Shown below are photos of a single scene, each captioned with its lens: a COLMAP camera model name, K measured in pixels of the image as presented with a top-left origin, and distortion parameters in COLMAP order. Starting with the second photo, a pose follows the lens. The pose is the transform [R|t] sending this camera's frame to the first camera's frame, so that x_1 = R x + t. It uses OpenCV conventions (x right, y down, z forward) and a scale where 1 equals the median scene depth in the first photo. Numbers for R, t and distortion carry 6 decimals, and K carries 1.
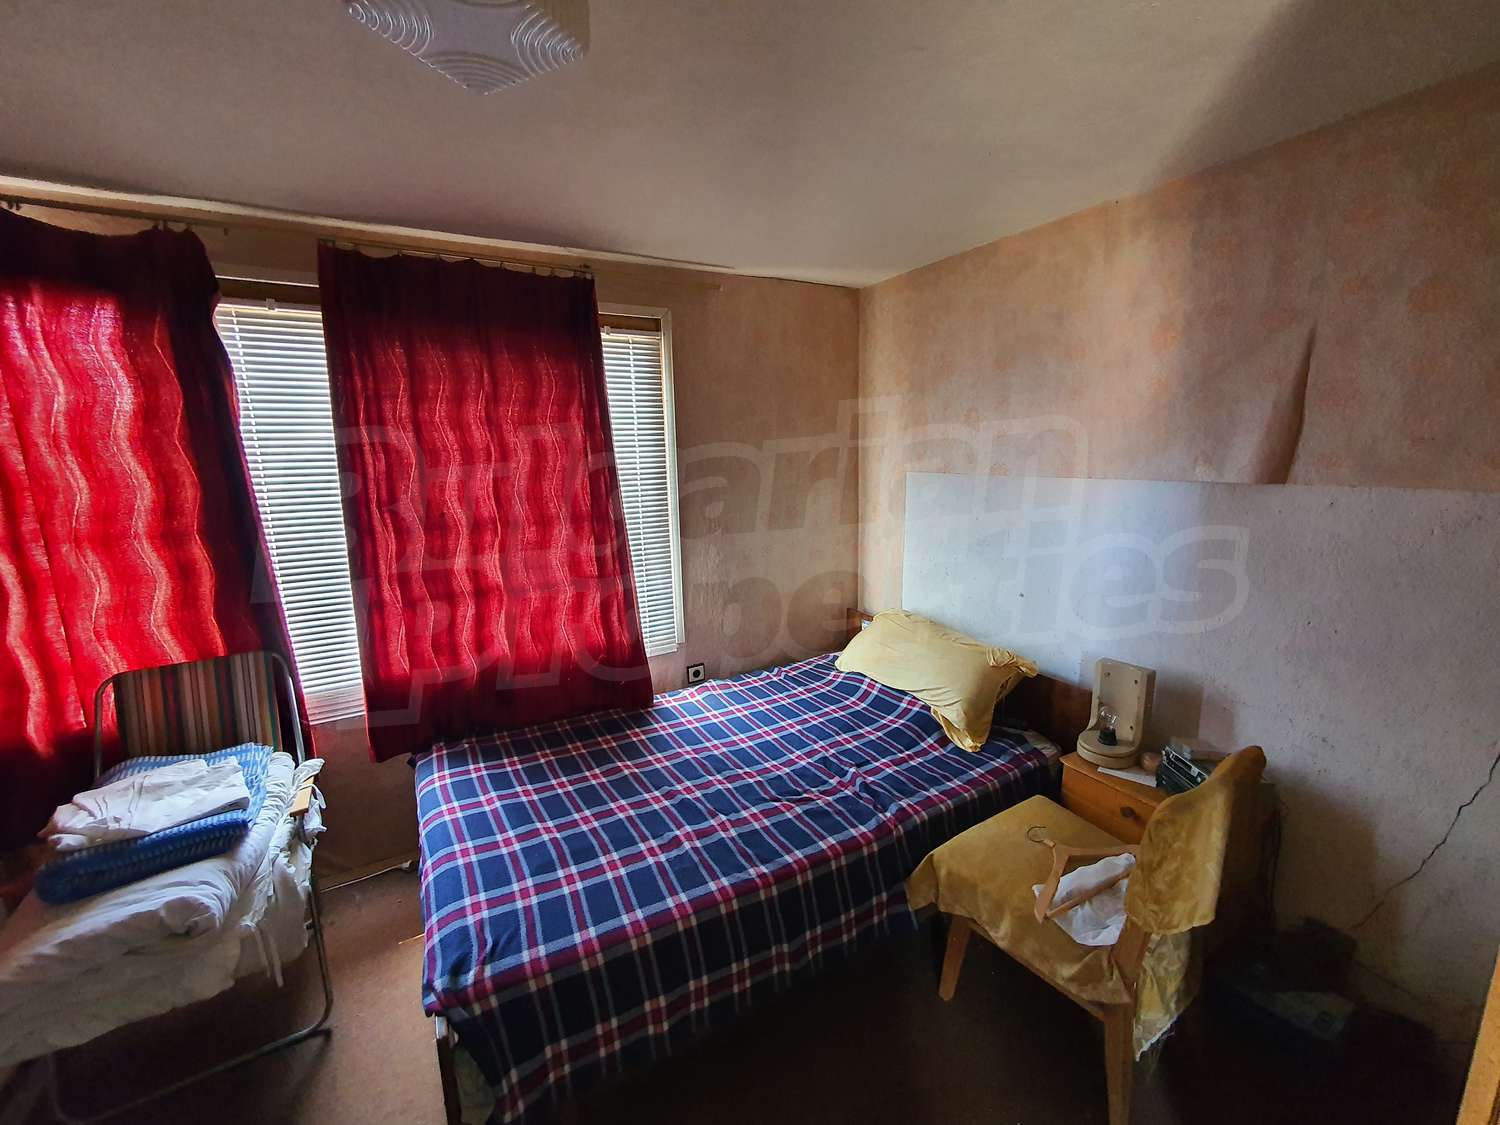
lens RADIAL K [[596.4, 0, 743.5], [0, 596.4, 559.9], [0, 0, 1]] dist [-0.002791, 0.000028]
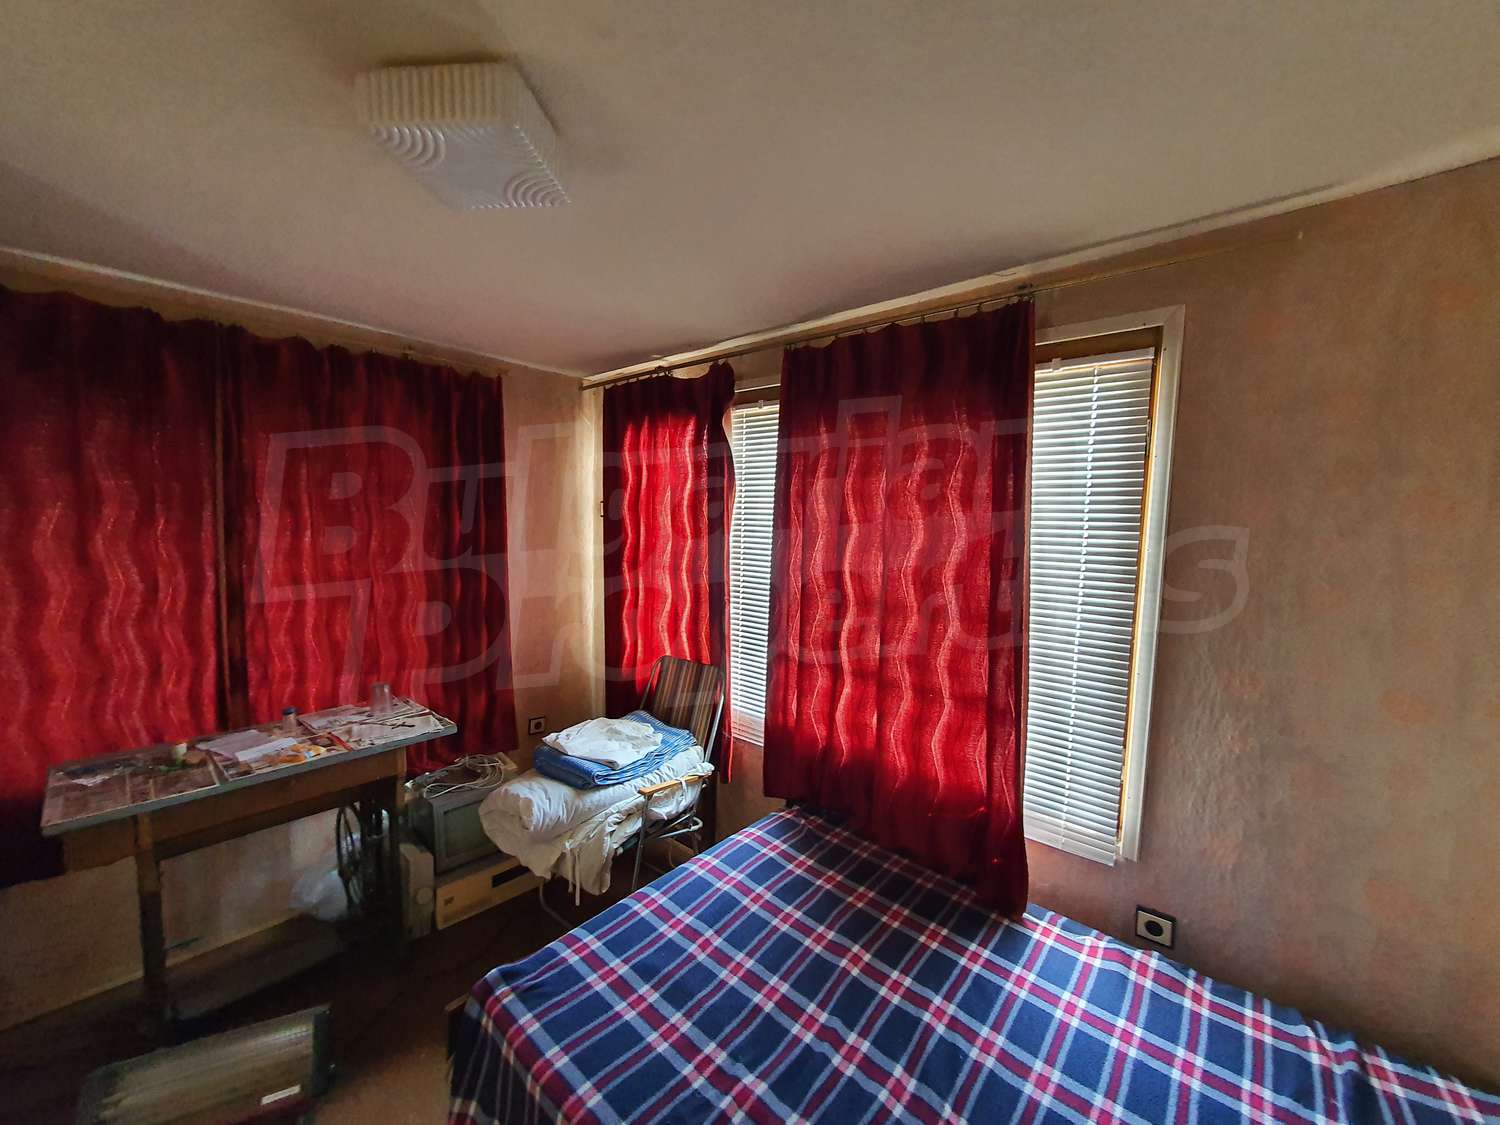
lens RADIAL K [[596.4, 0, 745.6], [0, 596.4, 558.6], [0, 0, 1]] dist [-0.002791, 0.000028]
pose [[0.330904, 0.103542, -0.937967, 0.376031], [-0.194345, 0.980132, 0.039634, -0.130830], [0.923435, 0.169174, 0.344452, 0.512147]]
